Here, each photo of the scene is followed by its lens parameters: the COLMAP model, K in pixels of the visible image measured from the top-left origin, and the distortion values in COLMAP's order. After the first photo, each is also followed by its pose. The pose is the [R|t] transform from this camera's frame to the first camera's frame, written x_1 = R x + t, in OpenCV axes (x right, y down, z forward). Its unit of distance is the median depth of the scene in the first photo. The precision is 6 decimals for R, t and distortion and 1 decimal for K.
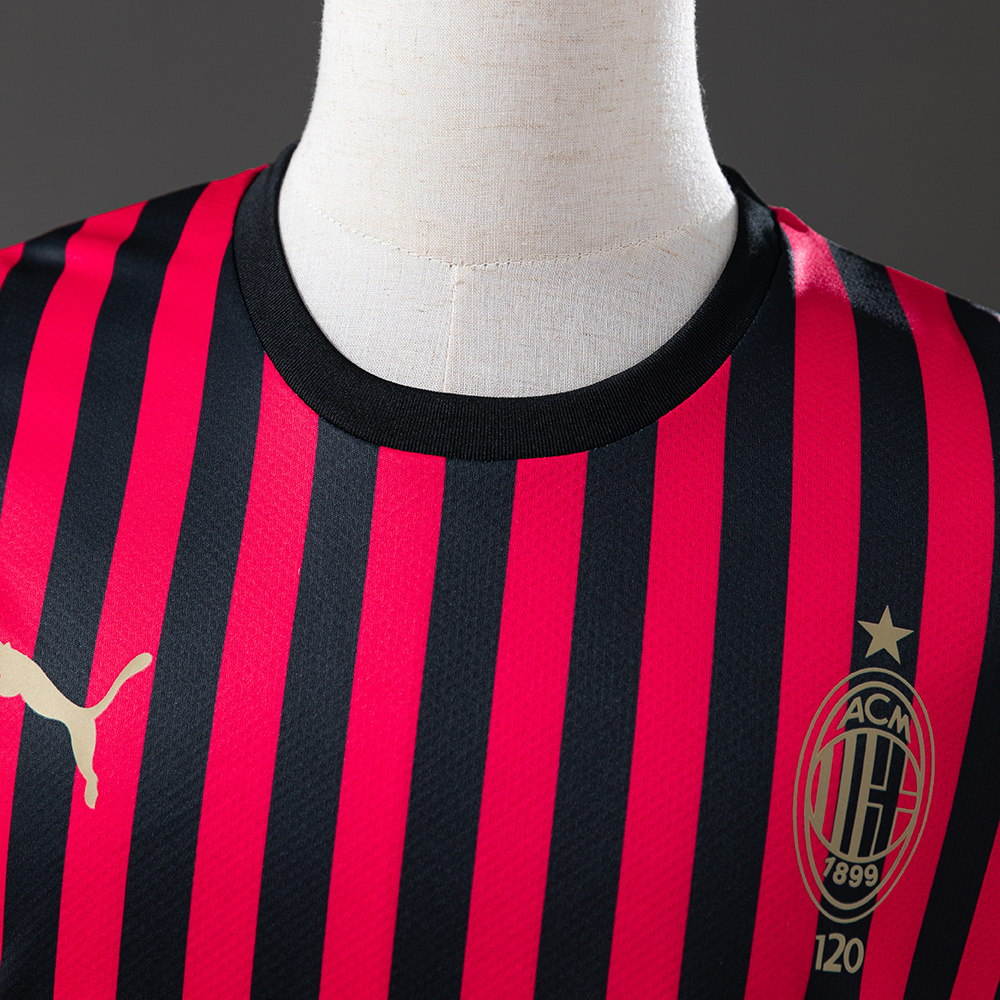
lens RADIAL K [[2609.3, 0, 500.0], [0, 2609.3, 500.0], [0, 0, 1]] dist [0.035271, -0.164930]
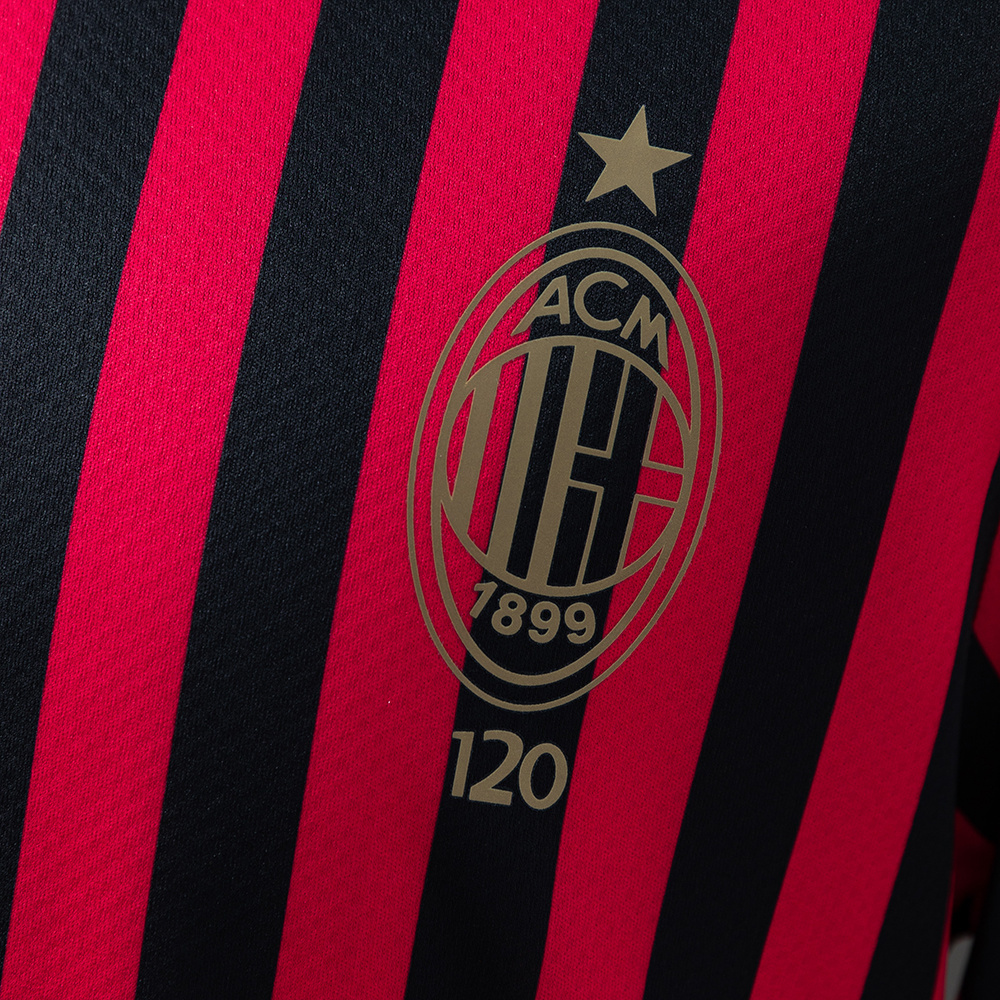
lens RADIAL K [[2609.3, 0, 500.0], [0, 2609.3, 500.0], [0, 0, 1]] dist [0.035271, -0.164930]
pose [[0.970052, 0.027070, -0.241384, 0.250968], [-0.019140, 0.999199, 0.035134, 0.101958], [0.242142, -0.029462, 0.969794, 0.499376]]
